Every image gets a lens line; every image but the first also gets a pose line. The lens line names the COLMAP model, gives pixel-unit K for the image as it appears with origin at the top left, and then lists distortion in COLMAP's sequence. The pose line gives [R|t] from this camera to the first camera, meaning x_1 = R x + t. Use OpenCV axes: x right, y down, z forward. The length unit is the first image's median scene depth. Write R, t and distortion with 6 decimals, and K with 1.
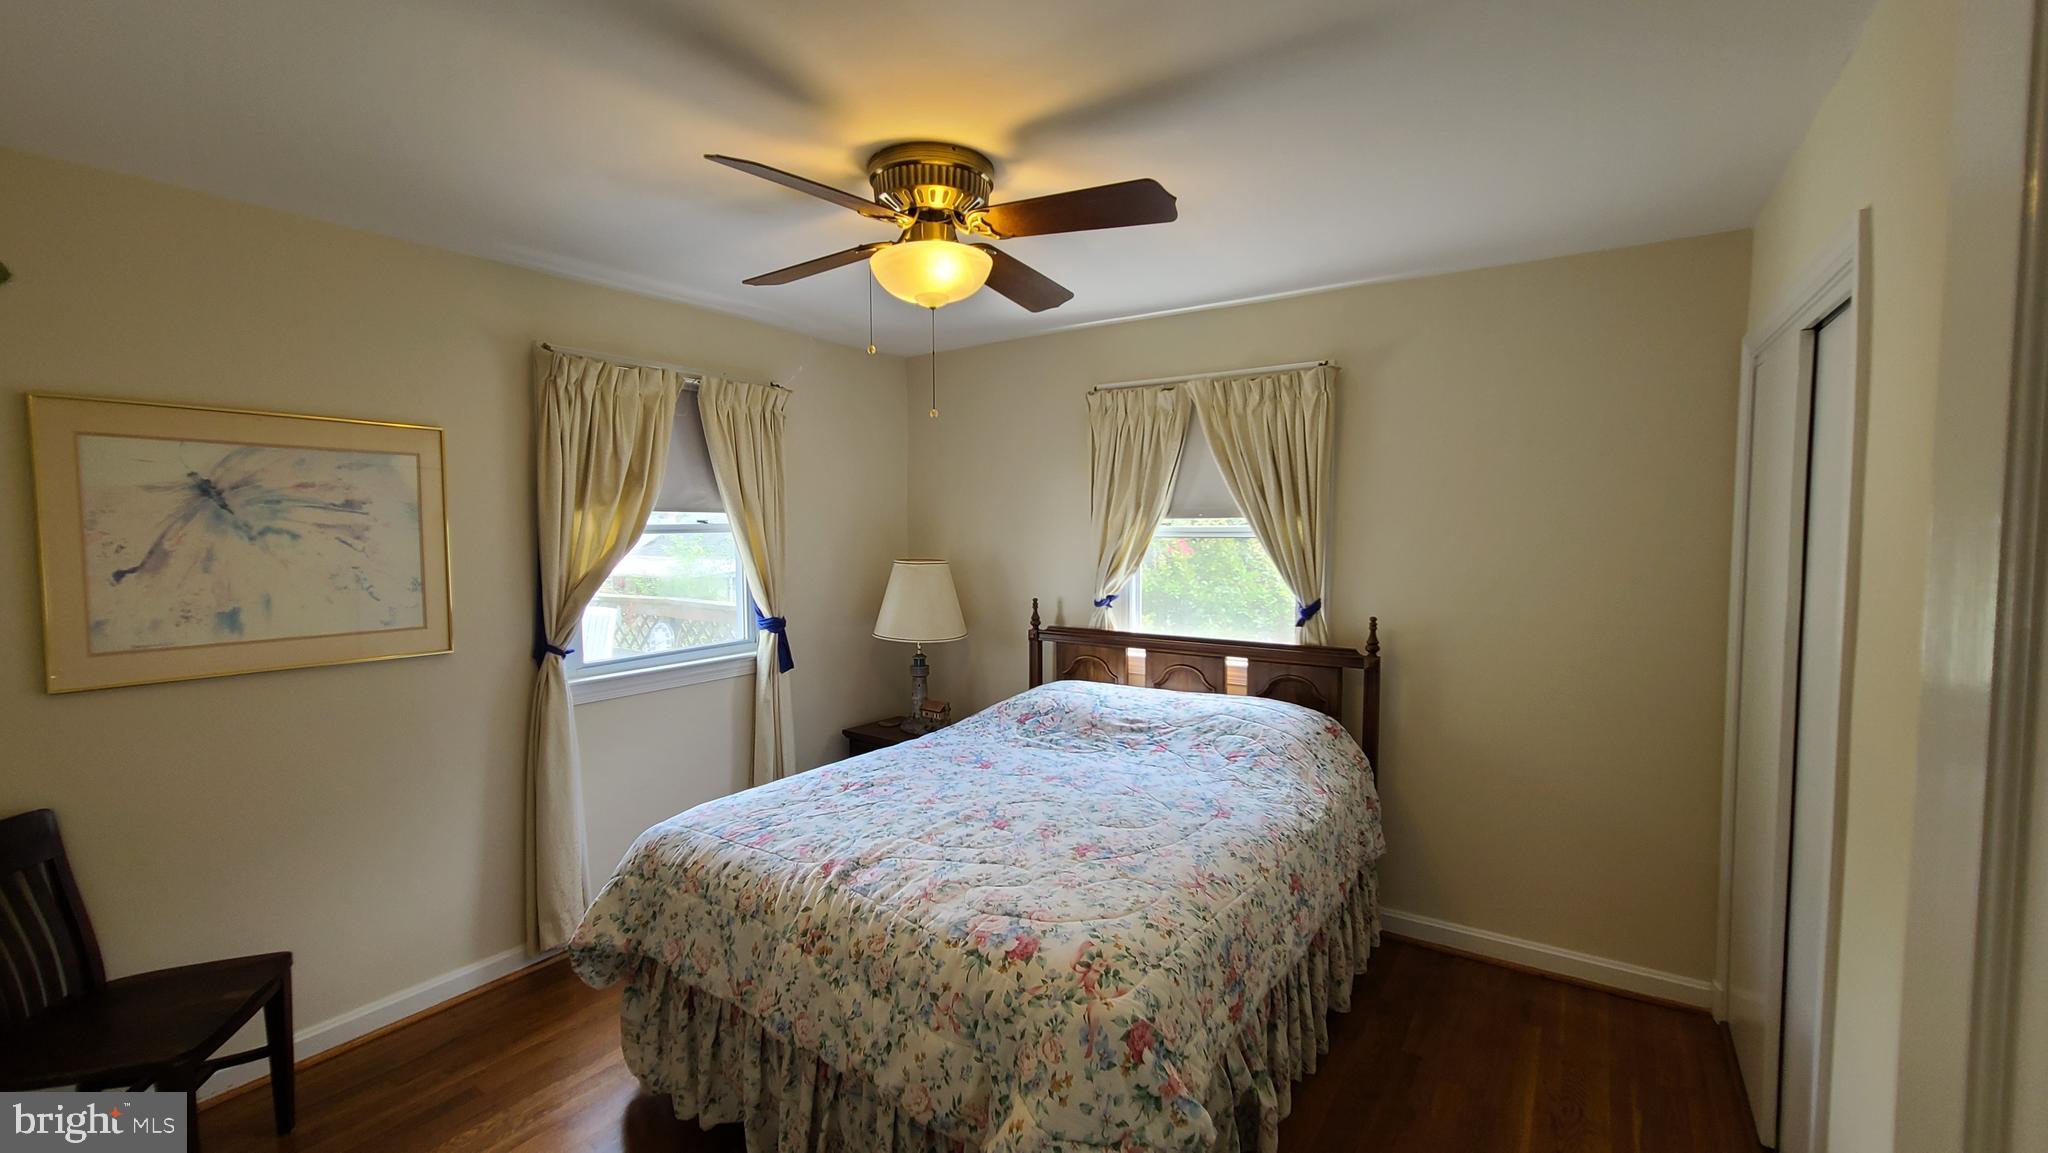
lens RADIAL K [[843.1, 0, 1019.1], [0, 843.1, 578.1], [0, 0, 1]] dist [0.000375, -0.000466]
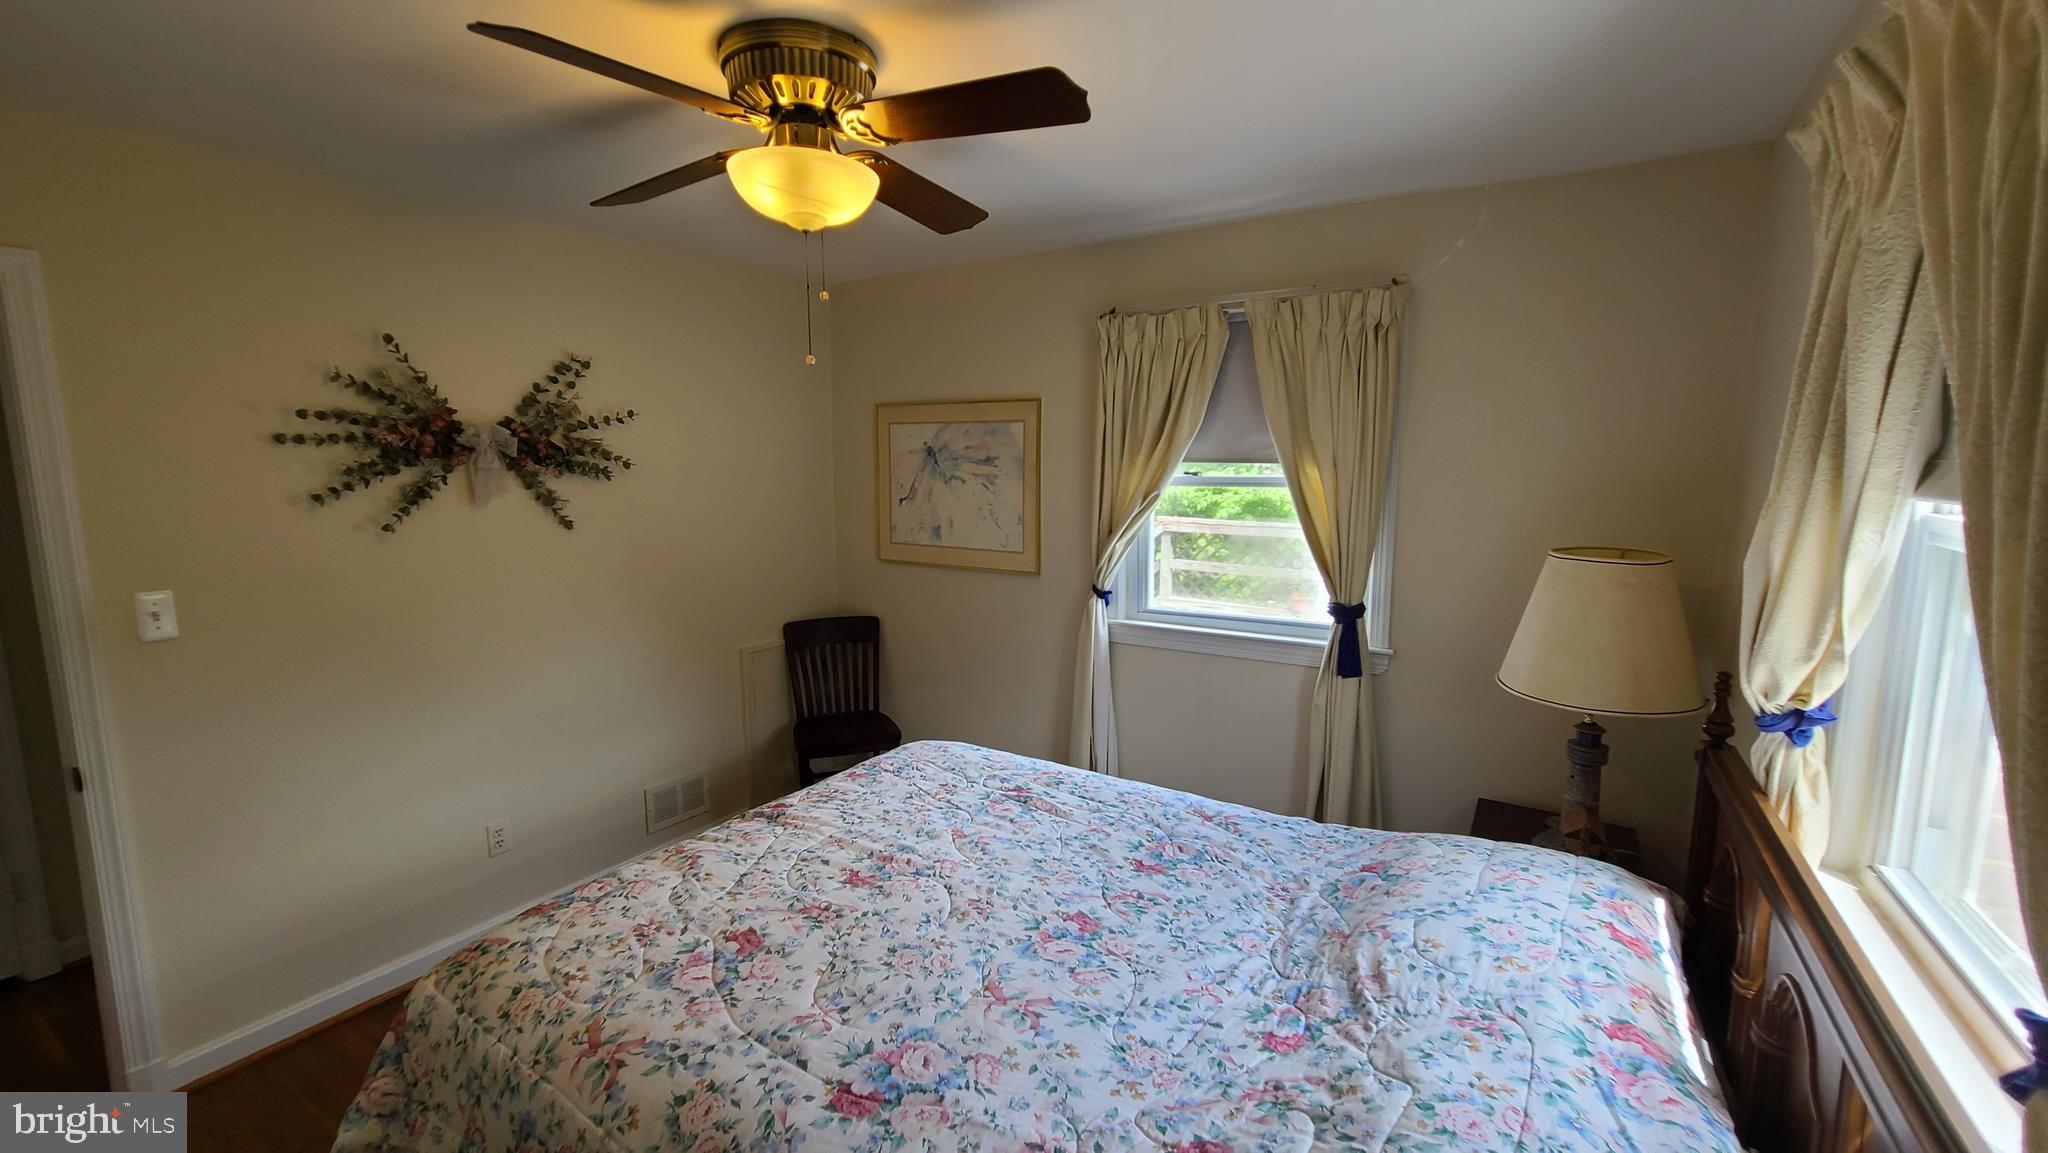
lens RADIAL K [[843.1, 0, 1019.1], [0, 843.1, 578.1], [0, 0, 1]] dist [0.000375, -0.000466]
pose [[0.040534, 0.143631, -0.988801, 0.702881], [-0.061511, 0.988096, 0.141007, -0.101698], [0.997283, 0.055107, 0.048886, 1.074703]]
